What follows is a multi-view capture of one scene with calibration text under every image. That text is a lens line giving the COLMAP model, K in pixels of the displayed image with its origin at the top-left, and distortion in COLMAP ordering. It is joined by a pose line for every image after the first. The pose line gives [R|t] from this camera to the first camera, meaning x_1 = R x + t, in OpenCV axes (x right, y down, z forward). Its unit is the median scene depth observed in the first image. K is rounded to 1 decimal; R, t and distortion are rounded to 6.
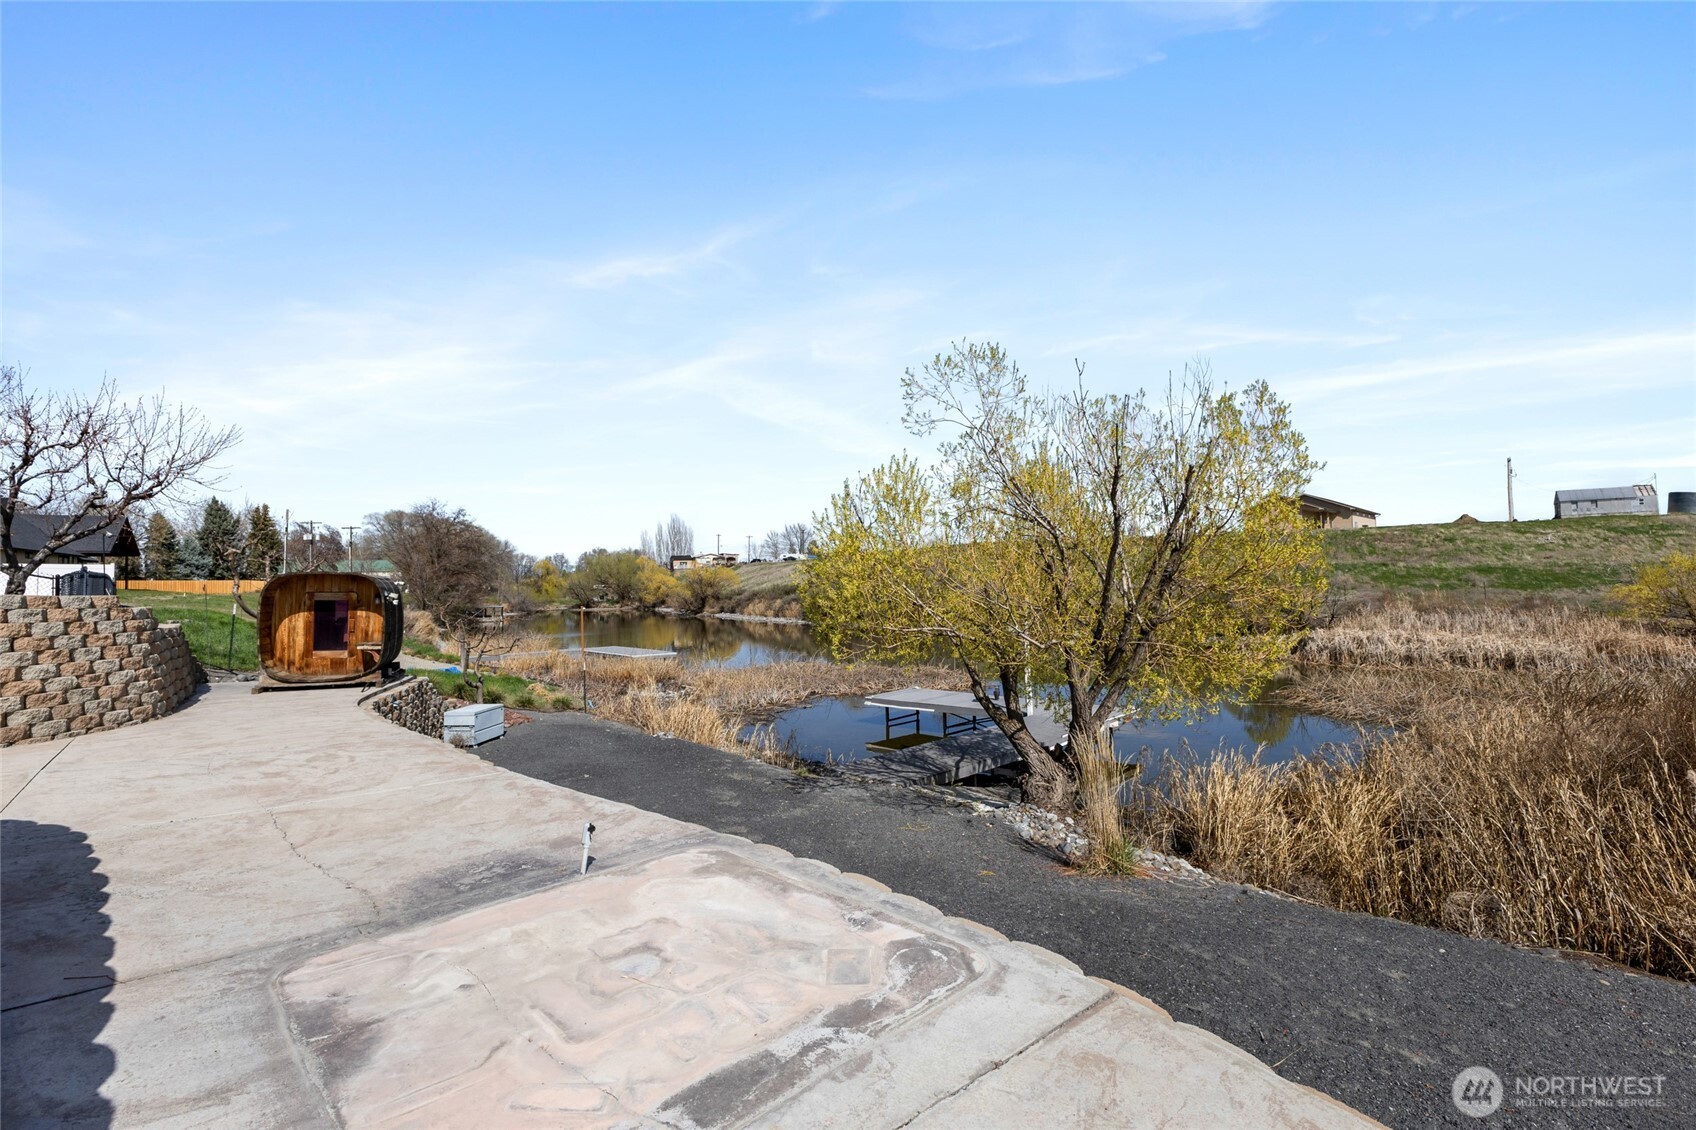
lens RADIAL K [[815.2, 0, 848.0], [0, 815.2, 565.0], [0, 0, 1]] dist [0.000511, -0.001477]
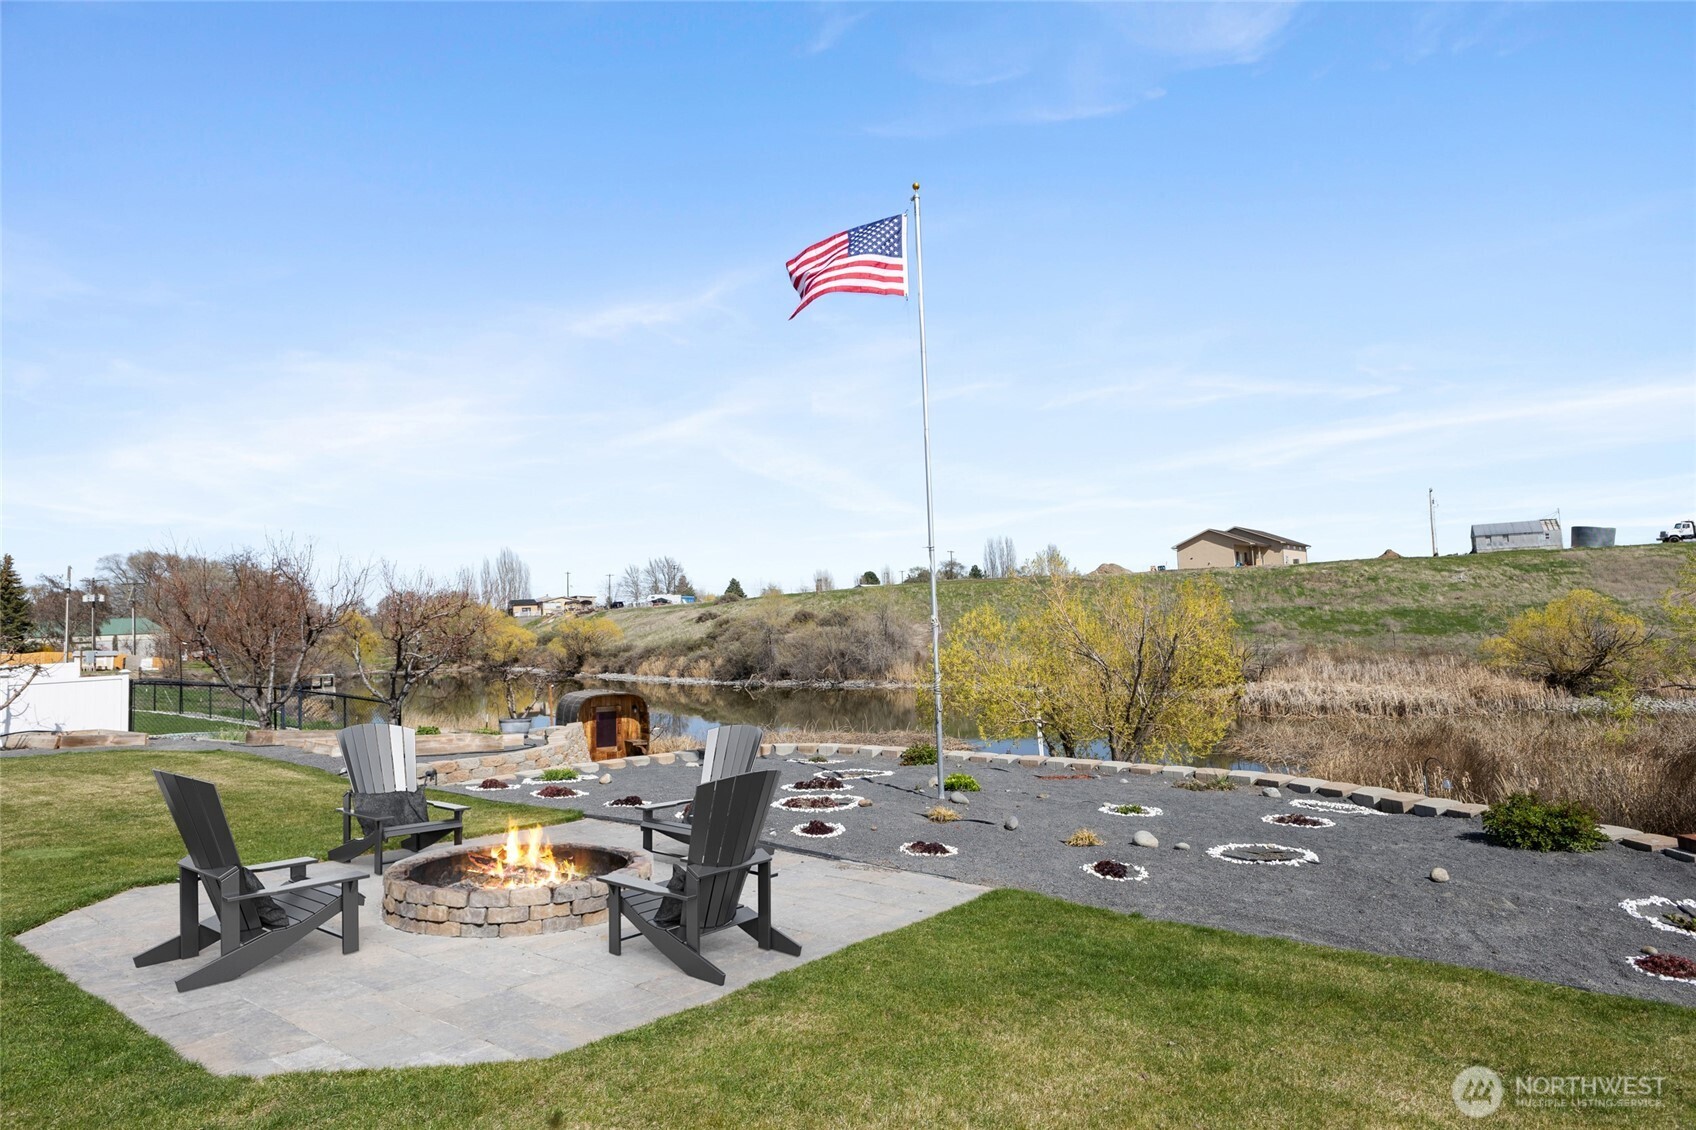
lens RADIAL K [[1038.5, 0, 848.0], [0, 1038.5, 565.0], [0, 0, 1]] dist [0.015975, 0.001816]
pose [[0.988360, -0.017768, 0.151092, -0.085774], [0.021762, 0.999455, -0.024823, -0.028627], [-0.150569, 0.027822, 0.988208, -0.157904]]
